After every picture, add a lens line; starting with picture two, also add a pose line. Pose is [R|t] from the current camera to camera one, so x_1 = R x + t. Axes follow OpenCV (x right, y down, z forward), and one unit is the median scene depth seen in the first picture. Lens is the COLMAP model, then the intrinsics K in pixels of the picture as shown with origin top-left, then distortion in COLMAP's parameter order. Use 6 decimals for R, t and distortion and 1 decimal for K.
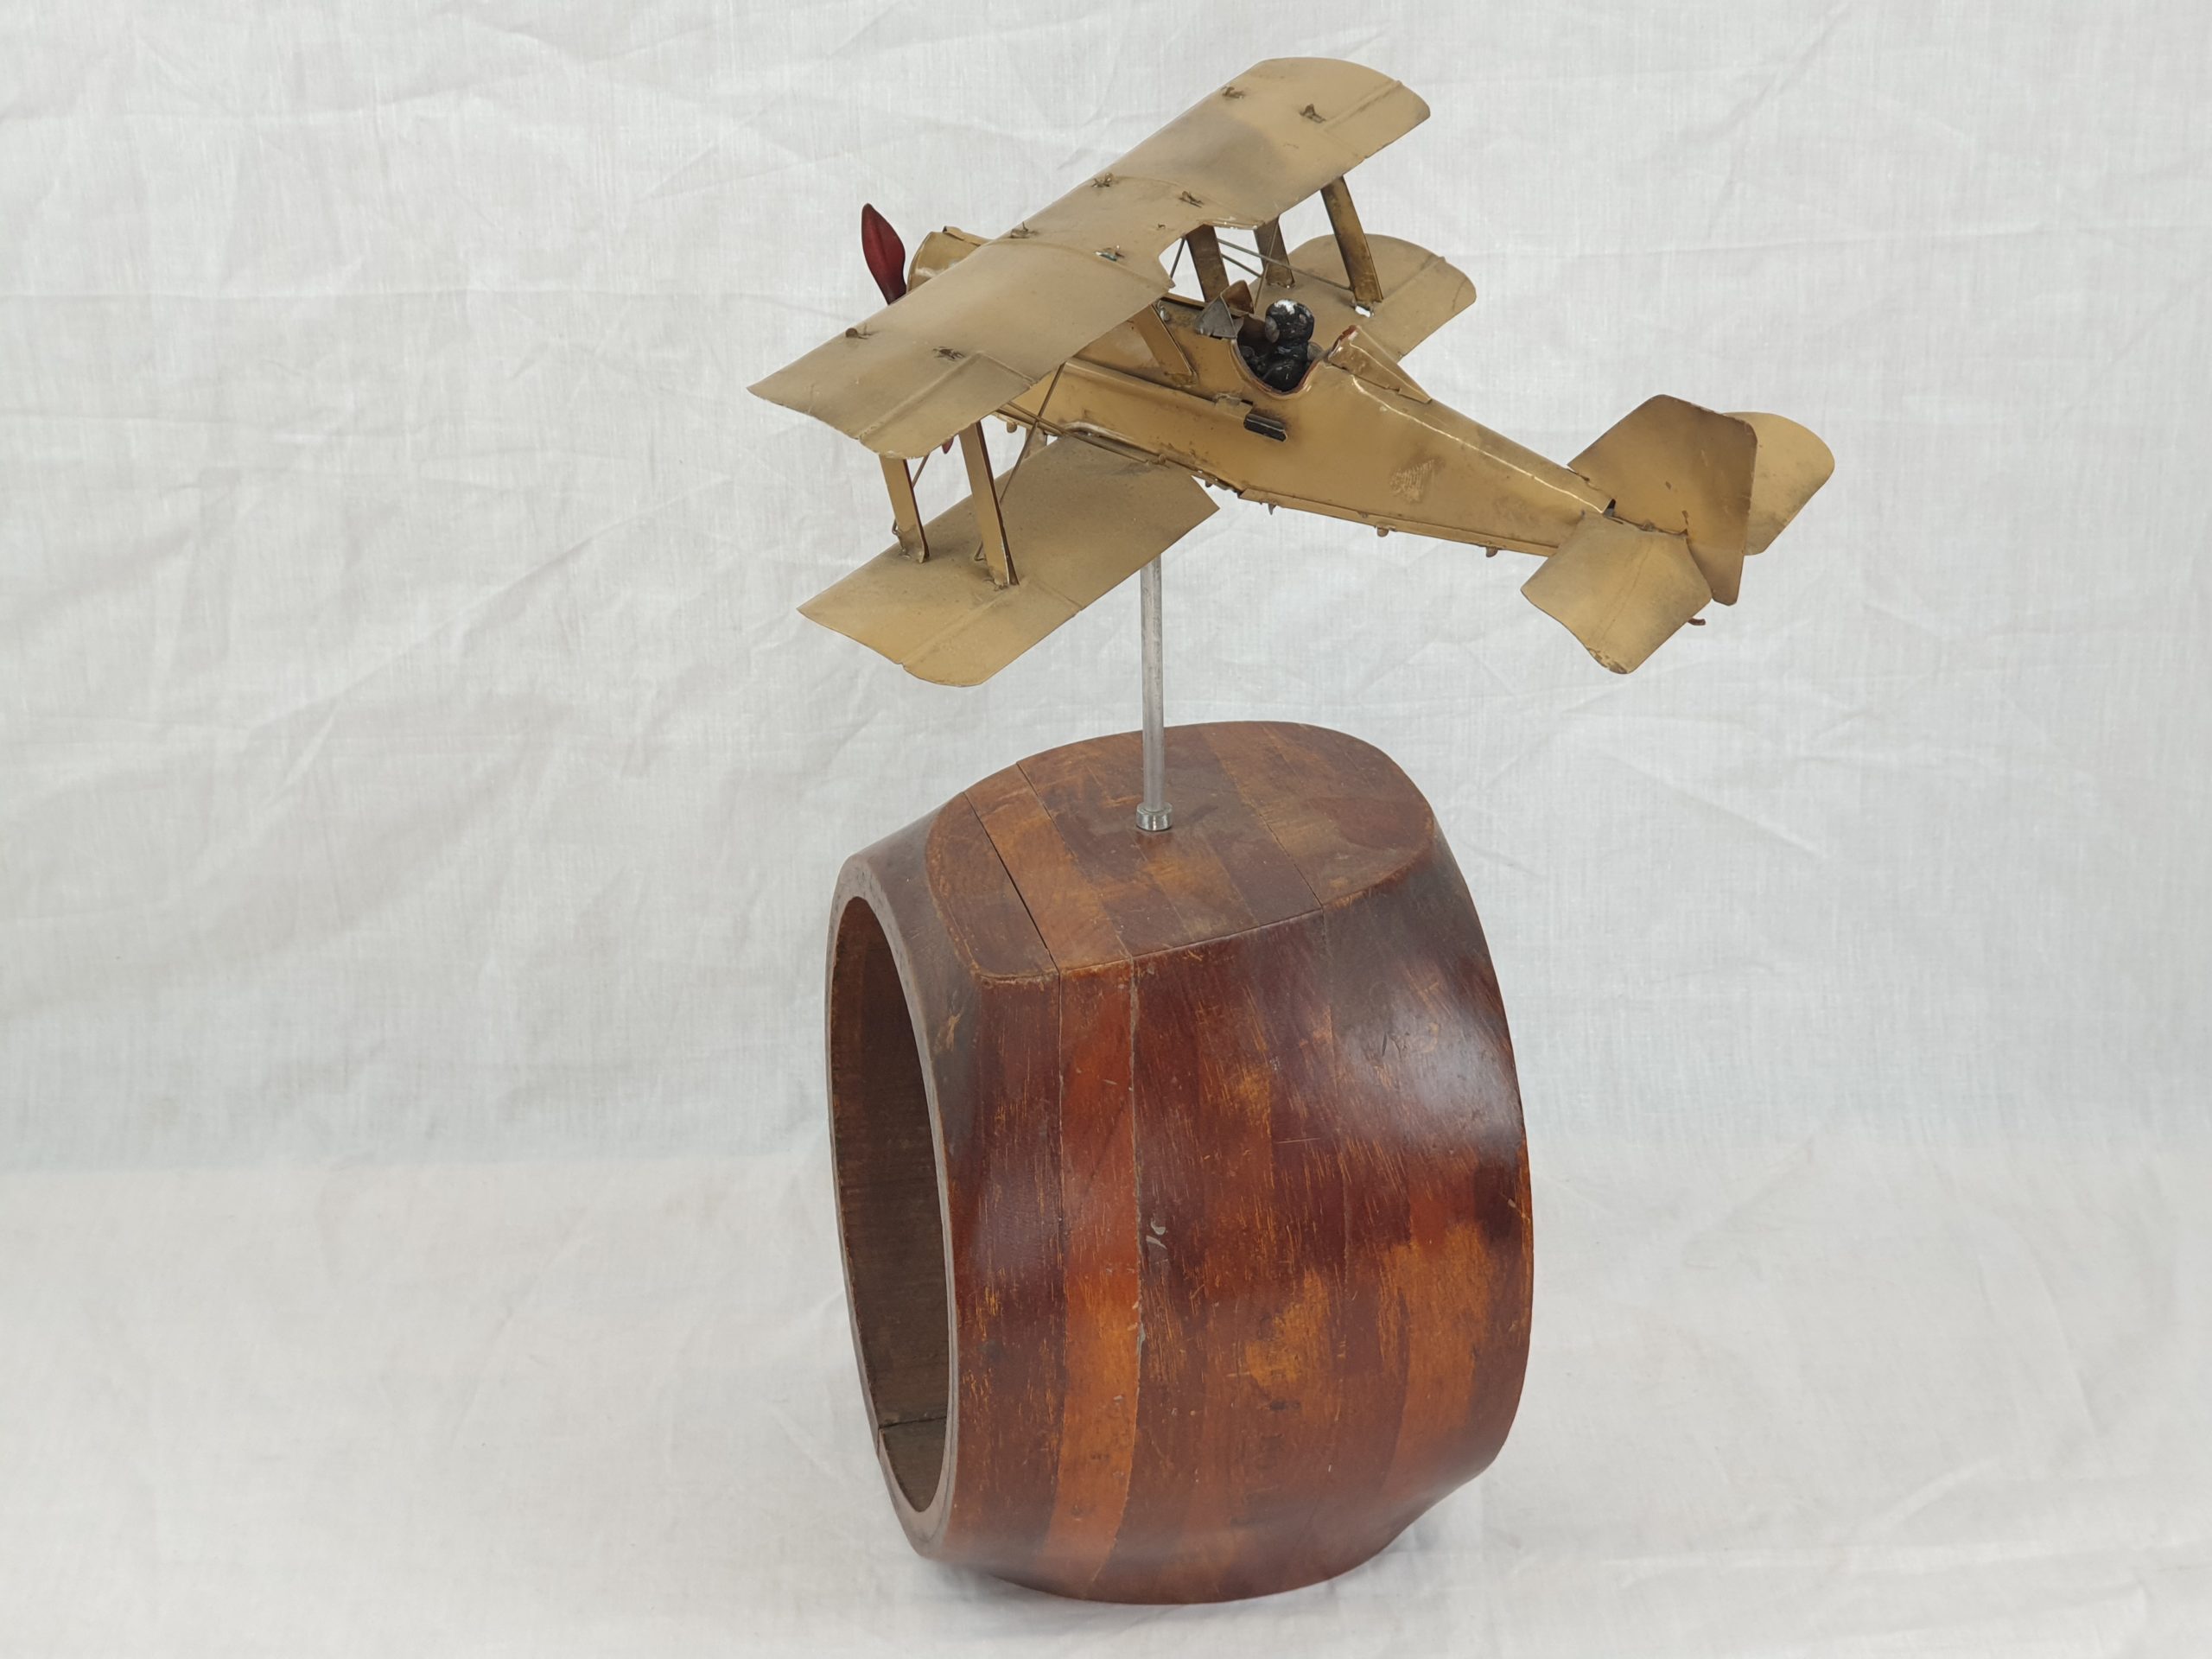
lens RADIAL K [[3389.6, 0, 1022.9], [0, 3389.6, 749.9], [0, 0, 1]] dist [0.004097, 0.000000]
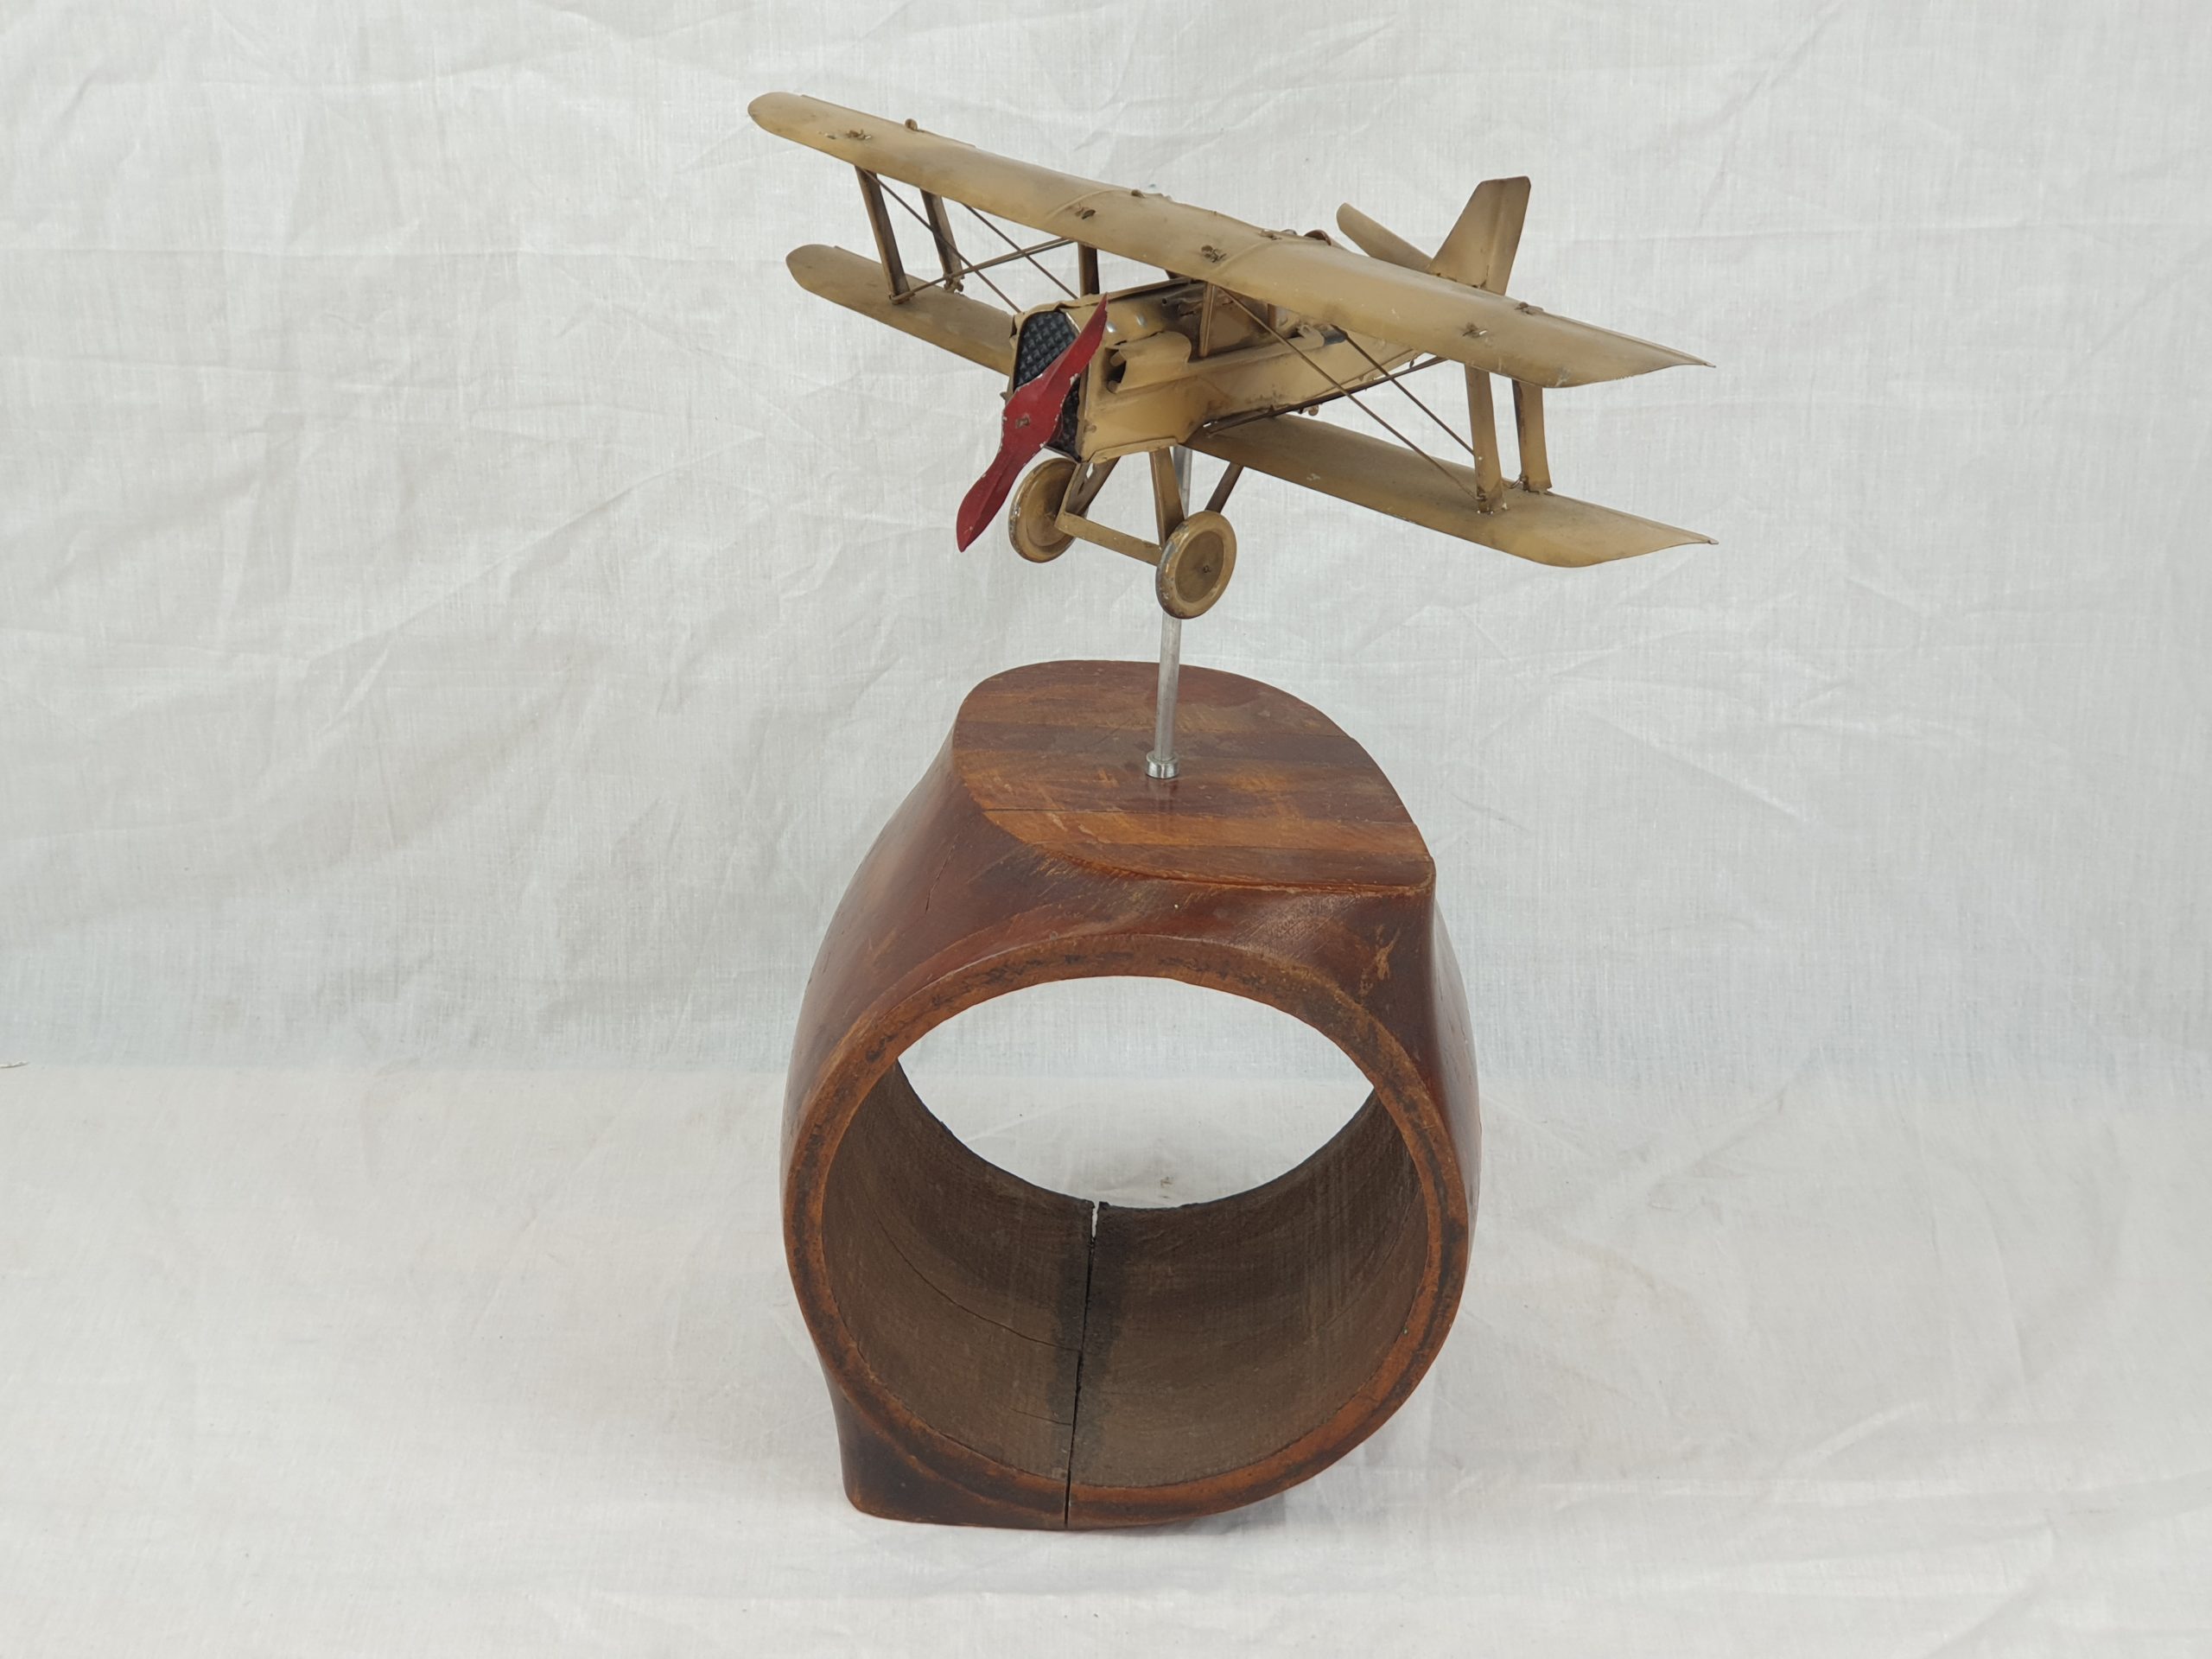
lens RADIAL K [[3389.6, 0, 1014.1], [0, 3389.6, 733.7], [0, 0, 1]] dist [0.004097, 0.000000]
pose [[0.998483, 0.027755, -0.047547, 0.045098], [-0.026598, 0.999339, 0.024787, -0.015200], [0.048203, -0.023485, 0.998561, -0.054544]]
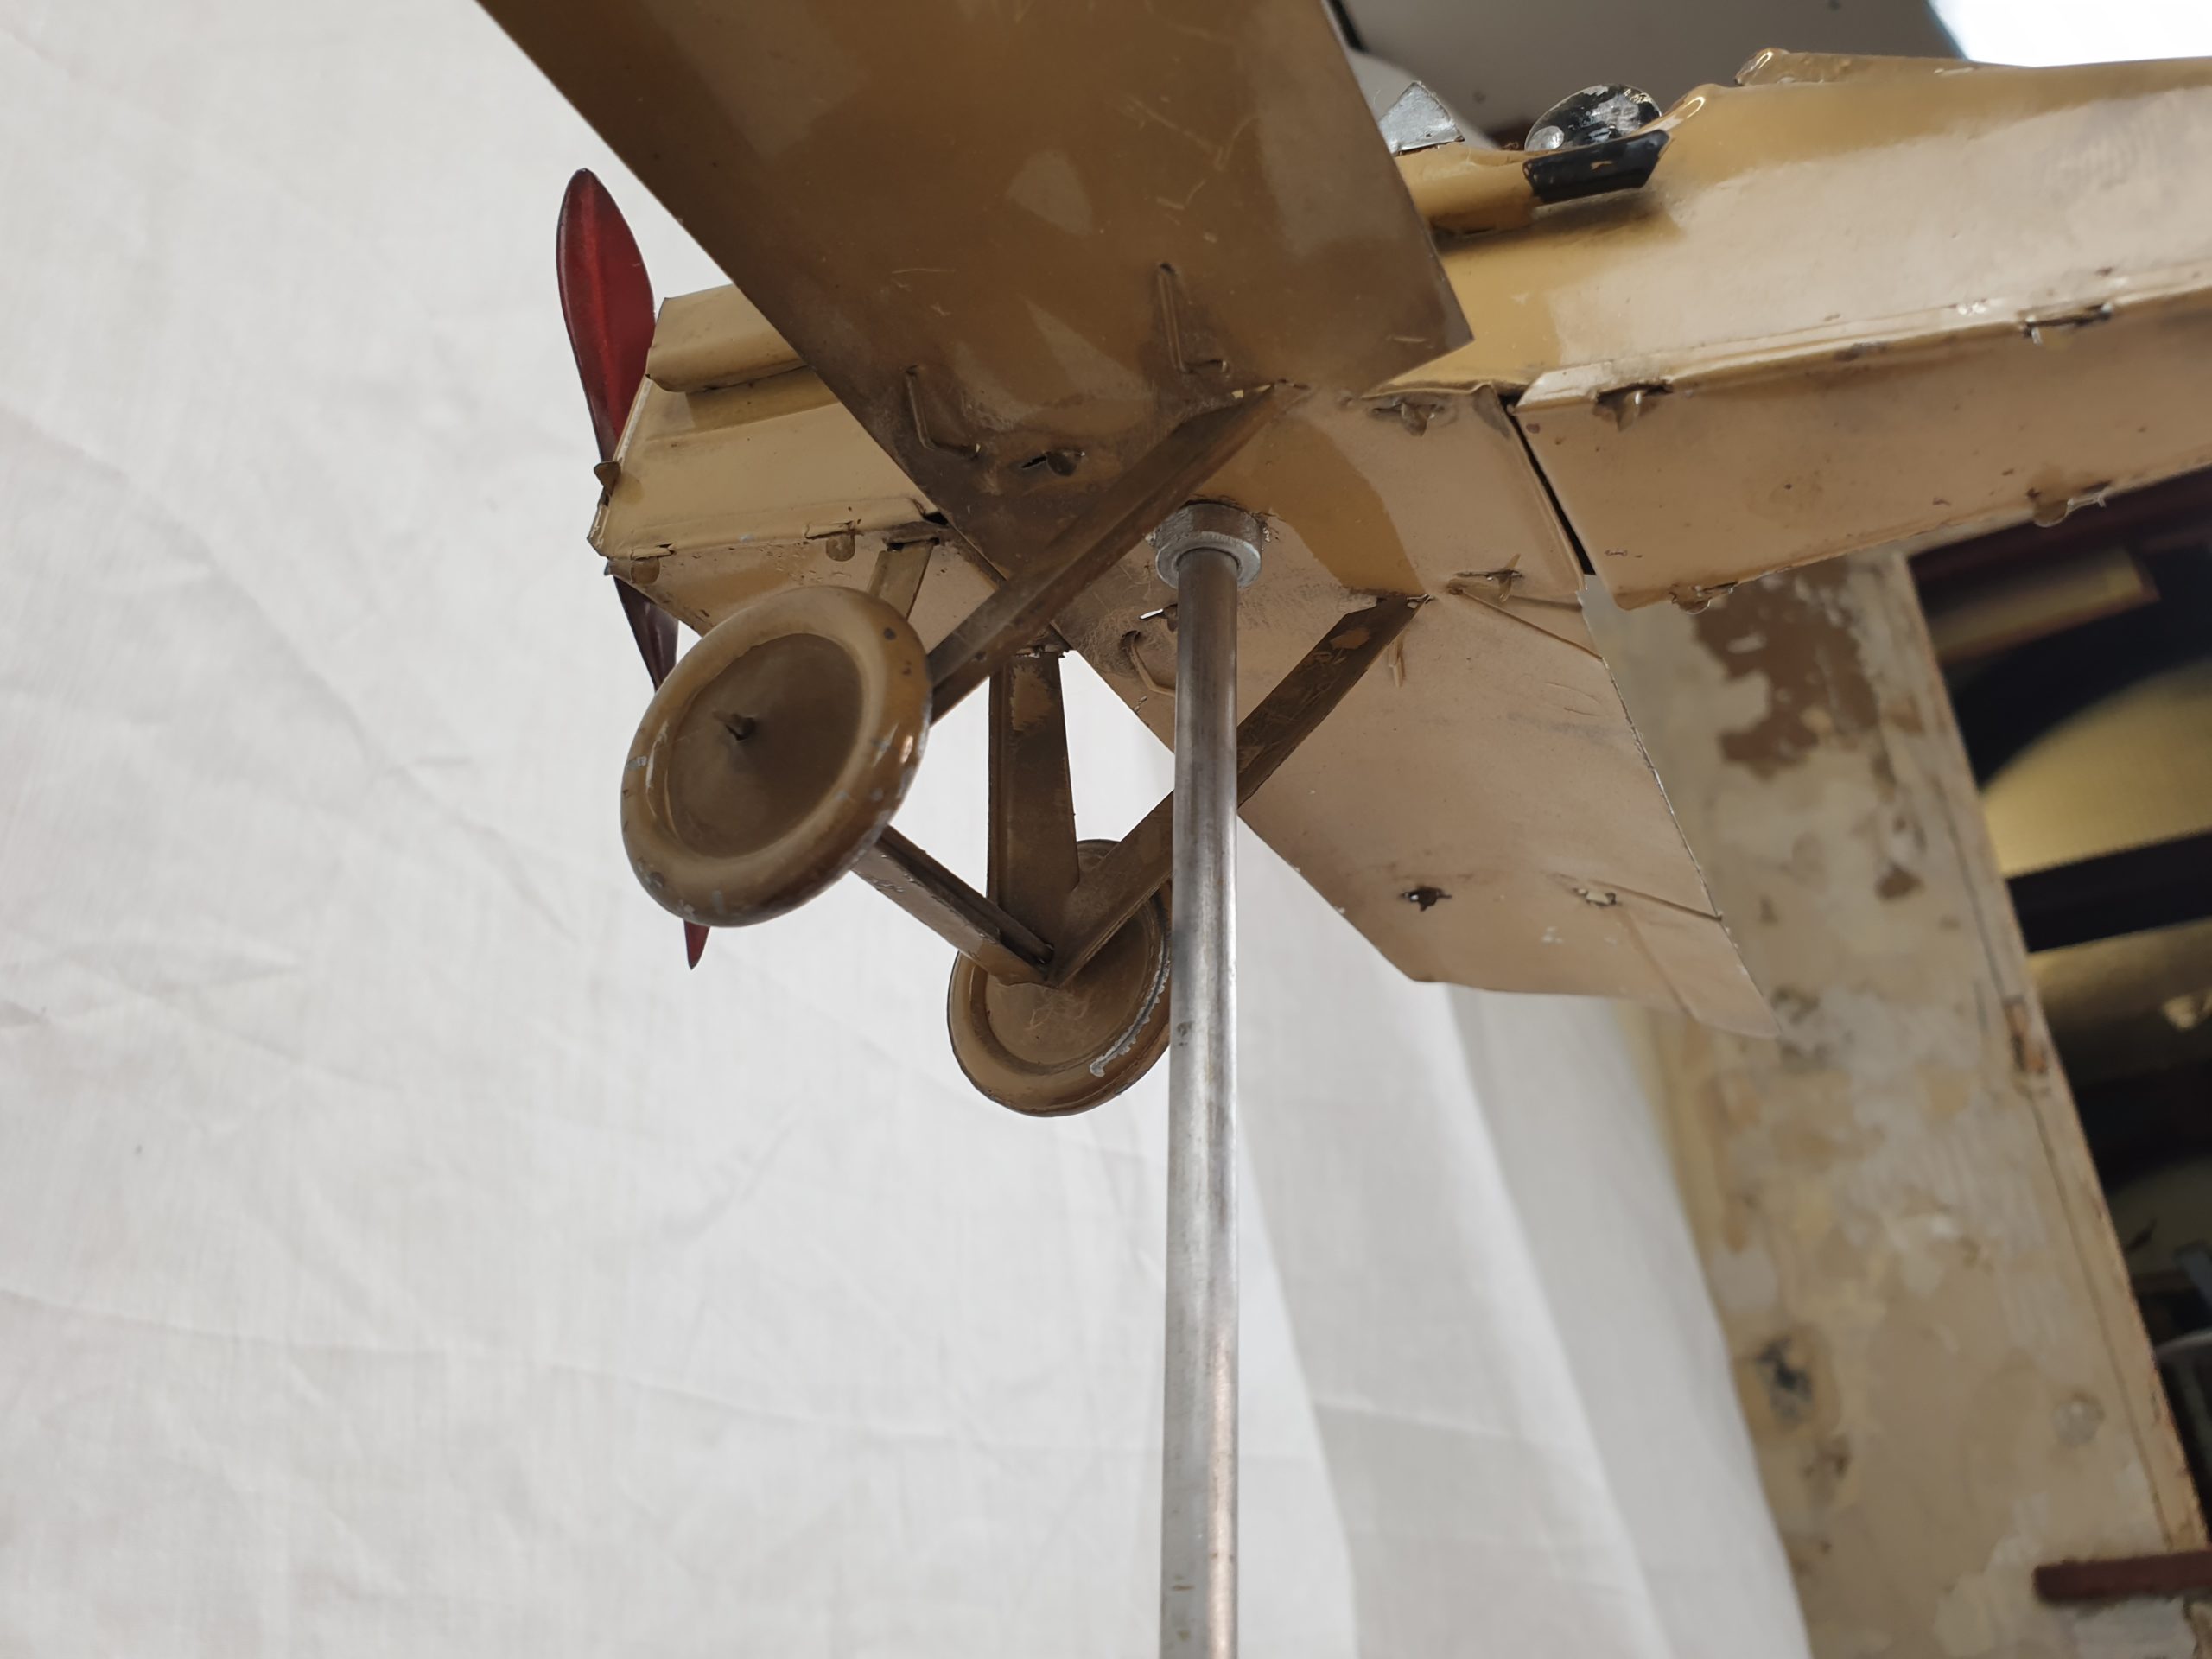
lens RADIAL K [[1753.9, 0, 1091.3], [0, 1753.9, 817.6], [0, 0, 1]] dist [0.005567, 0.000759]
pose [[0.529277, 0.392922, 0.751983, -0.069189], [0.328347, 0.722386, -0.608561, 0.013060], [-0.782339, 0.569009, 0.253328, 0.769185]]
